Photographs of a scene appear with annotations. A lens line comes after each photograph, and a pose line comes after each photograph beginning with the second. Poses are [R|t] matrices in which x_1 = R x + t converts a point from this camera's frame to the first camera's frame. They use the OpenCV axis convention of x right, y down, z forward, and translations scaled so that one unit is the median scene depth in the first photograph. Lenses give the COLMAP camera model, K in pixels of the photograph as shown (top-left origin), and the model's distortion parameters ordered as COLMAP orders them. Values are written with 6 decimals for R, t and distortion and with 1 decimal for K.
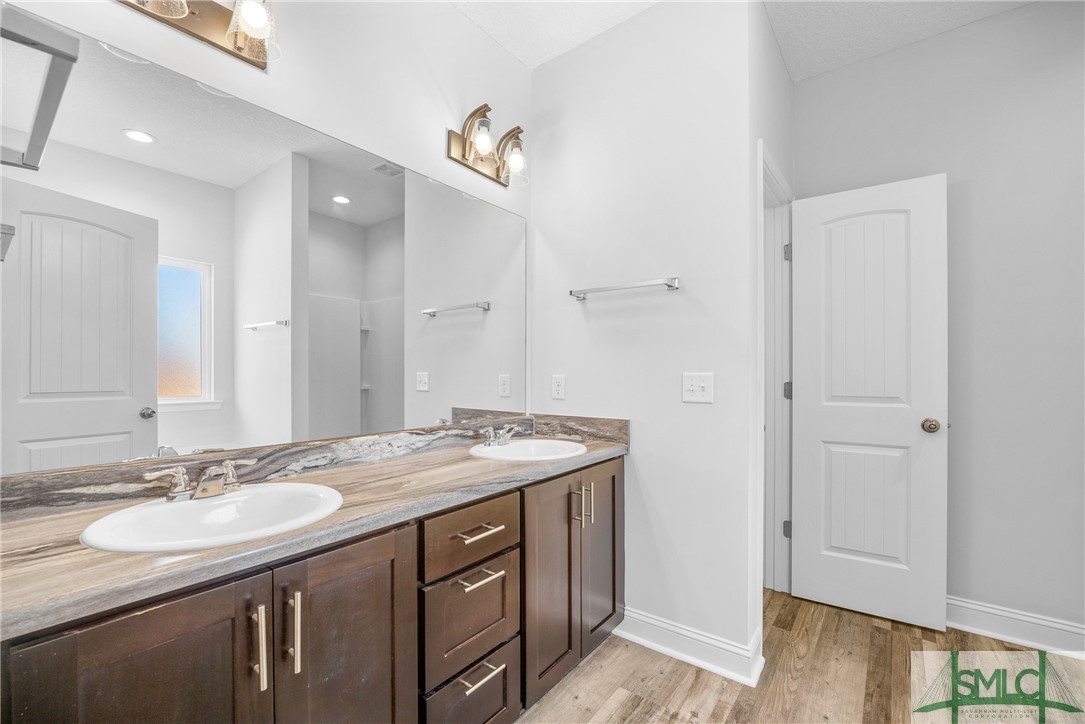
lens RADIAL K [[452.8, 0, 542.4], [0, 452.8, 369.9], [0, 0, 1]] dist [-0.003677, -0.000347]
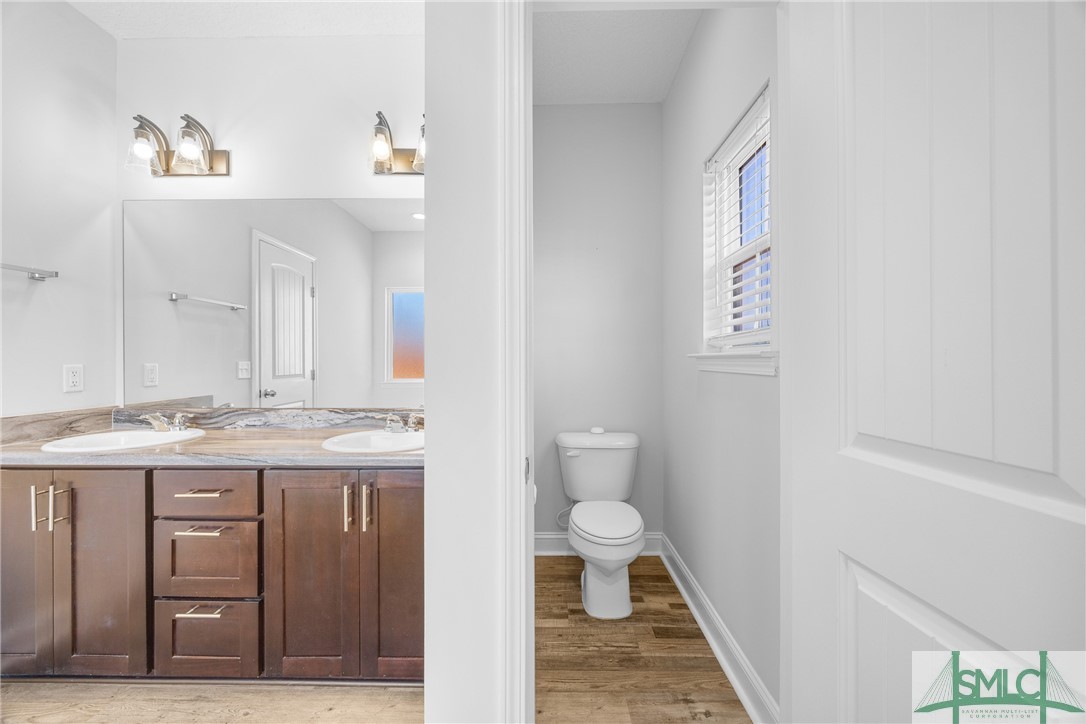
lens RADIAL K [[414.1, 0, 544.0], [0, 414.1, 364.3], [0, 0, 1]] dist [-0.009021, 0.000012]
pose [[0.599338, 0.001720, -0.800494, 0.994928], [0.008871, 0.999922, 0.008790, 0.008911], [0.800447, -0.012369, 0.599276, 0.830358]]
